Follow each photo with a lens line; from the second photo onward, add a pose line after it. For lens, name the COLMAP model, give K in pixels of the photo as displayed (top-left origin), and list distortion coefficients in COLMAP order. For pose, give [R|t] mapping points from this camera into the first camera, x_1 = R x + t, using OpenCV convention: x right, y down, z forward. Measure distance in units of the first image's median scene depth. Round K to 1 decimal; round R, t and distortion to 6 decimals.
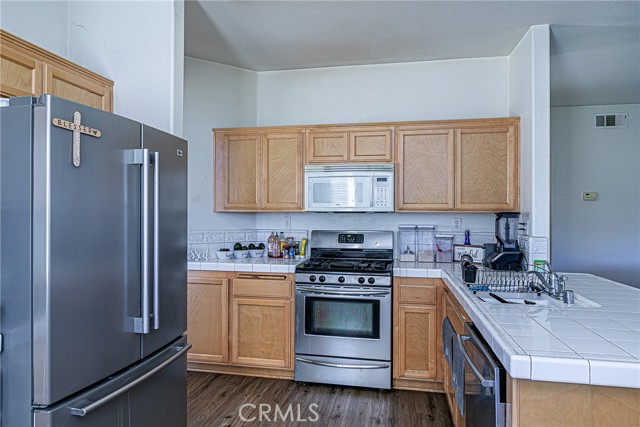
lens RADIAL K [[403.0, 0, 319.0], [0, 403.0, 208.6], [0, 0, 1]] dist [0.000804, -0.000169]
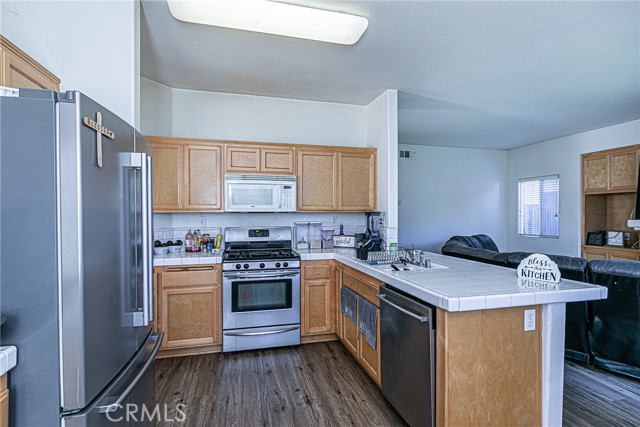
lens RADIAL K [[316.6, 0, 322.3], [0, 316.6, 213.9], [0, 0, 1]] dist [-0.001711, 0.000550]
pose [[0.903004, -0.006138, 0.429588, -0.196697], [0.000718, 0.999918, 0.012777, 0.001014], [-0.429631, -0.011229, 0.902935, 0.022457]]
